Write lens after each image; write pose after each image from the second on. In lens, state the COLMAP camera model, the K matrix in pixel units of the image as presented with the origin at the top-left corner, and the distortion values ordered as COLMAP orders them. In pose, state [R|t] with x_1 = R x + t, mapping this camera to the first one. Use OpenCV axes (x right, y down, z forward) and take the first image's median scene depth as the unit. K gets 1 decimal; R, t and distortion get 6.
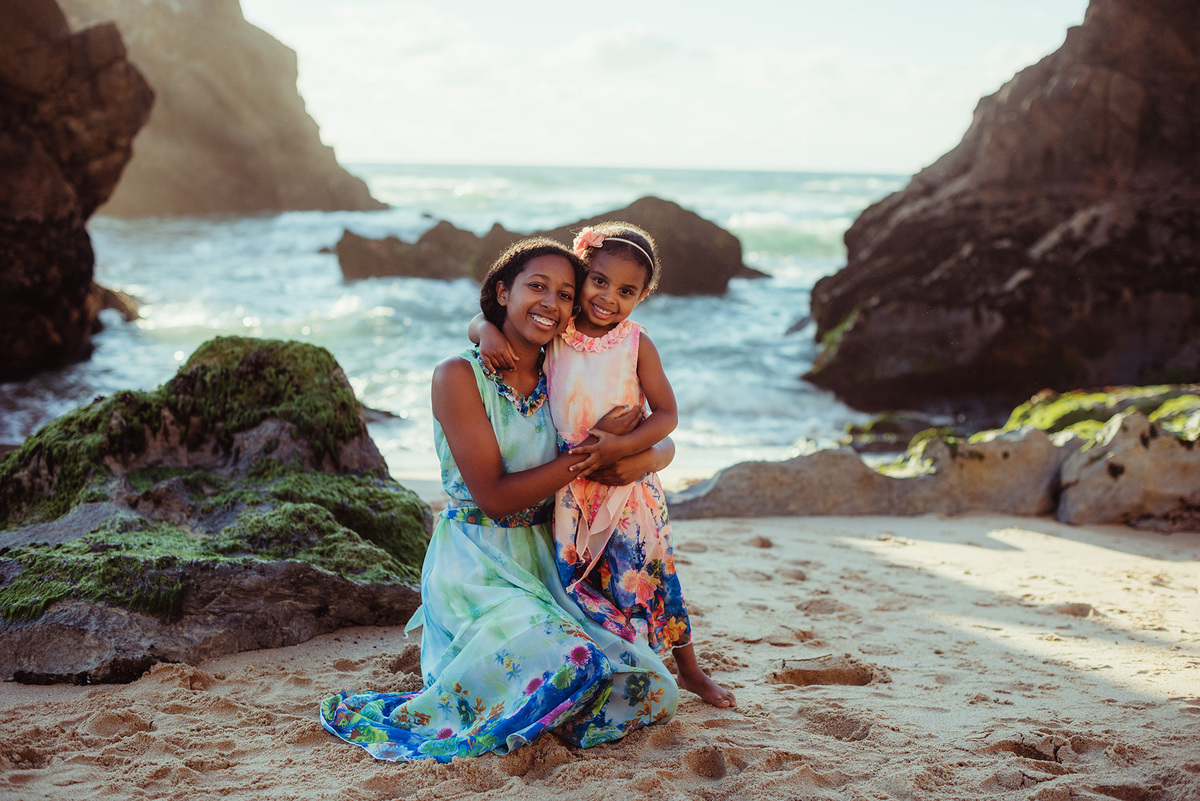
lens RADIAL K [[1758.7, 0, 600.0], [0, 1758.7, 400.5], [0, 0, 1]] dist [-0.155874, 0.187958]
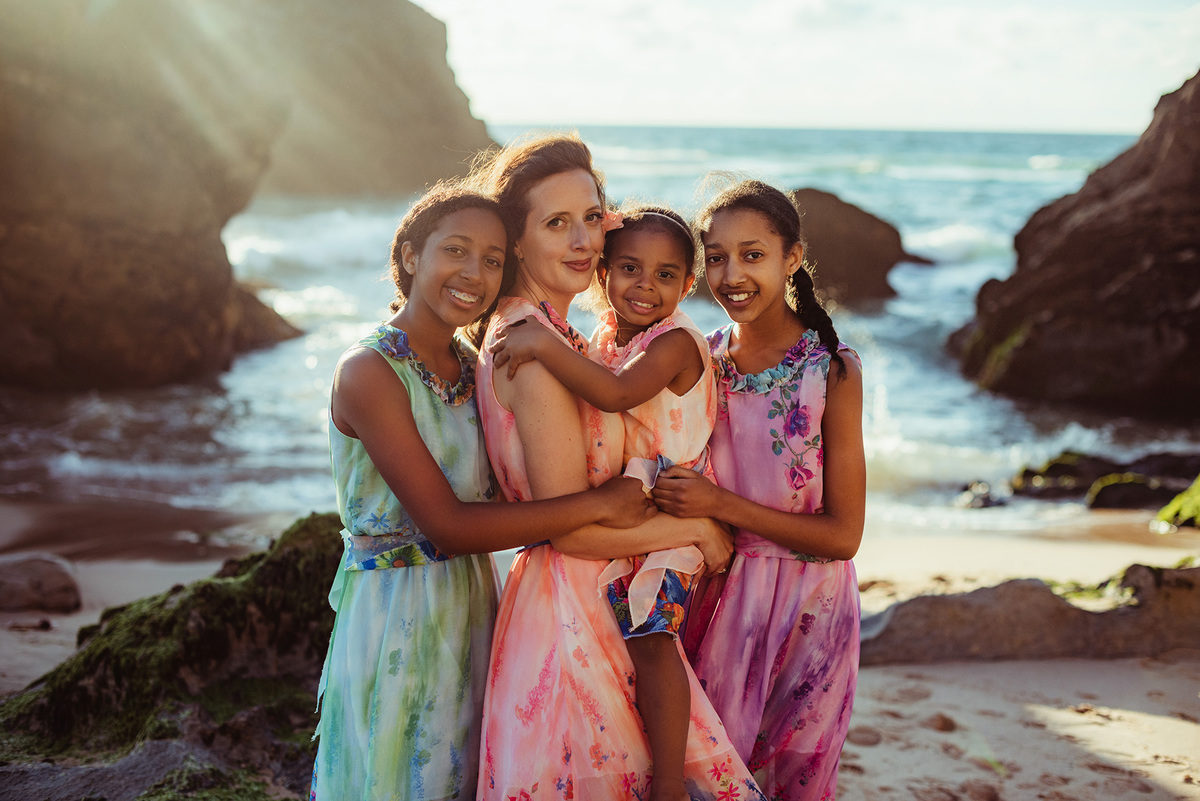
lens RADIAL K [[1758.7, 0, 600.0], [0, 1758.7, 400.5], [0, 0, 1]] dist [-0.155874, 0.187958]
pose [[0.996196, 0.004532, -0.087021, -0.003144], [-0.002349, 0.999681, 0.025164, -0.117797], [0.087107, -0.024864, 0.995889, 0.158190]]
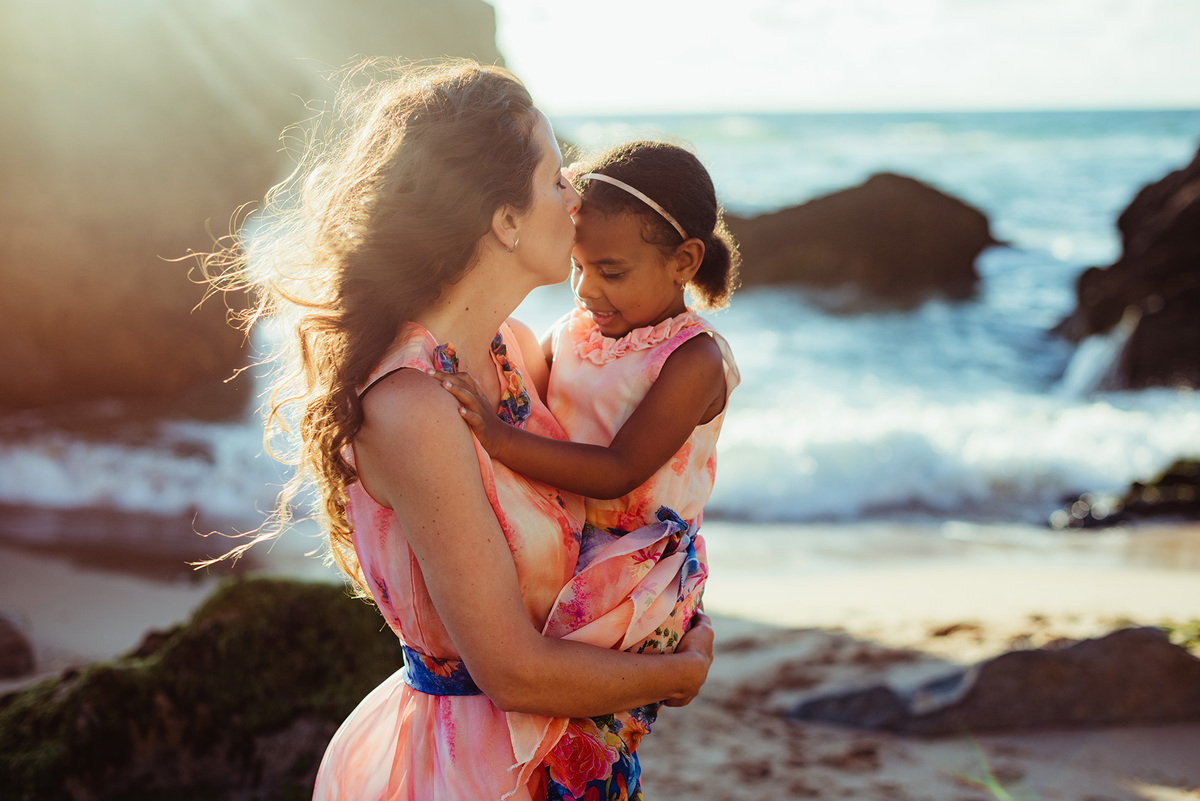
lens RADIAL K [[1847.7, 0, 600.0], [0, 1847.7, 400.5], [0, 0, 1]] dist [-0.150684, 0.136134]
pose [[0.991382, -0.015516, -0.130084, 0.017919], [0.018668, 0.999560, 0.023051, -0.124010], [0.129669, -0.025281, 0.991235, 0.311992]]
